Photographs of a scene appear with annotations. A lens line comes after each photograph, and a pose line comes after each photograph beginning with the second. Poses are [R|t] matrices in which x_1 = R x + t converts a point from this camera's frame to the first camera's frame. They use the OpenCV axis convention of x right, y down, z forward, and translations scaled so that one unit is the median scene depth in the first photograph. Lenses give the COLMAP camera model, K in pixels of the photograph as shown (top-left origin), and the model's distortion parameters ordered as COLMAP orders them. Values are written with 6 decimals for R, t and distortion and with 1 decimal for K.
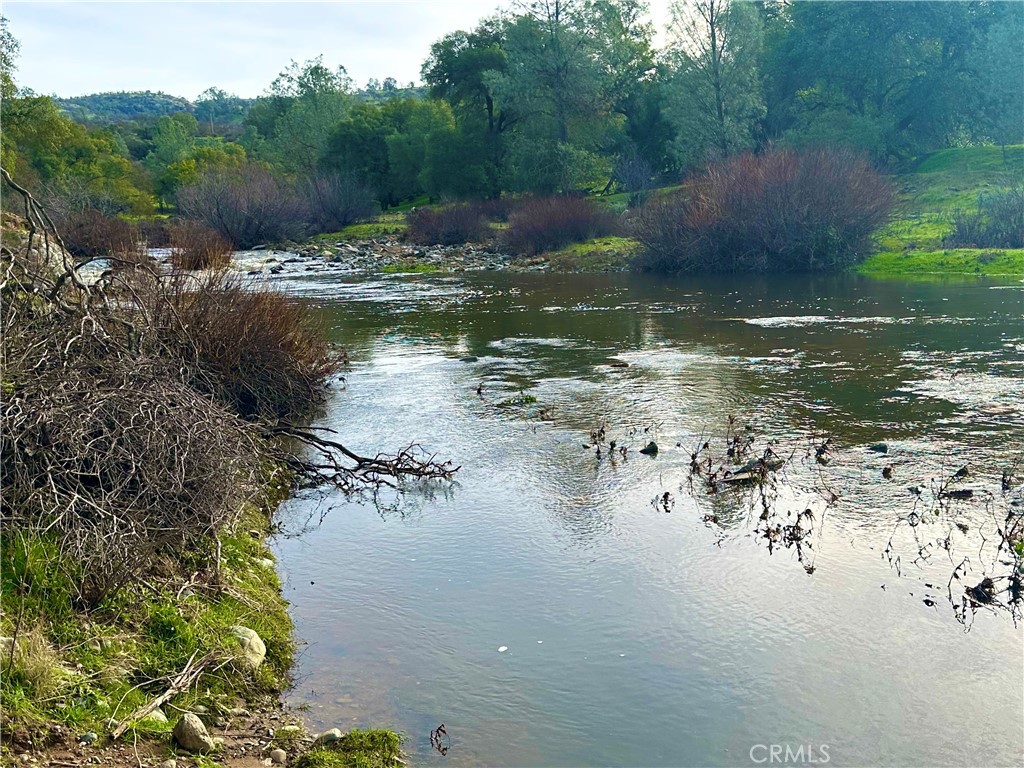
lens RADIAL K [[1029.7, 0, 512.0], [0, 1029.7, 384.0], [0, 0, 1]] dist [0.008042, 0.005132]
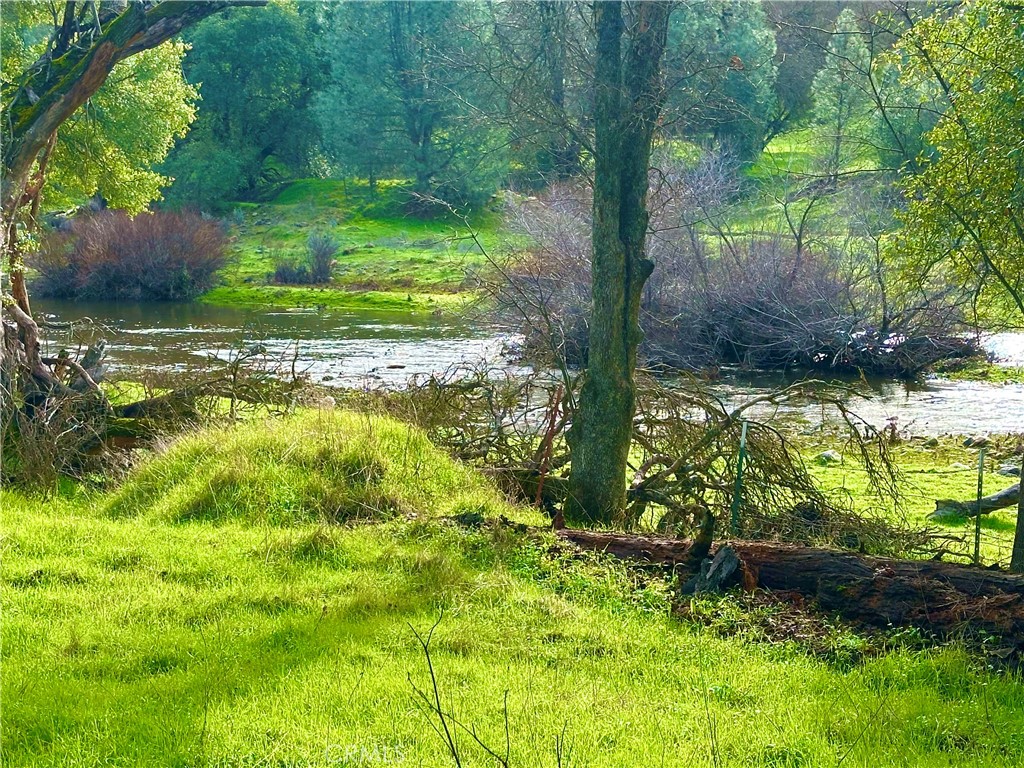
lens RADIAL K [[2059.7, 0, 512.0], [0, 2059.7, 384.0], [0, 0, 1]] dist [0.005517, 0.013353]
pose [[0.912968, -0.007549, 0.407961, -0.123050], [0.027479, 0.998696, -0.043014, 0.039464], [-0.407104, 0.050481, 0.911986, -0.495737]]
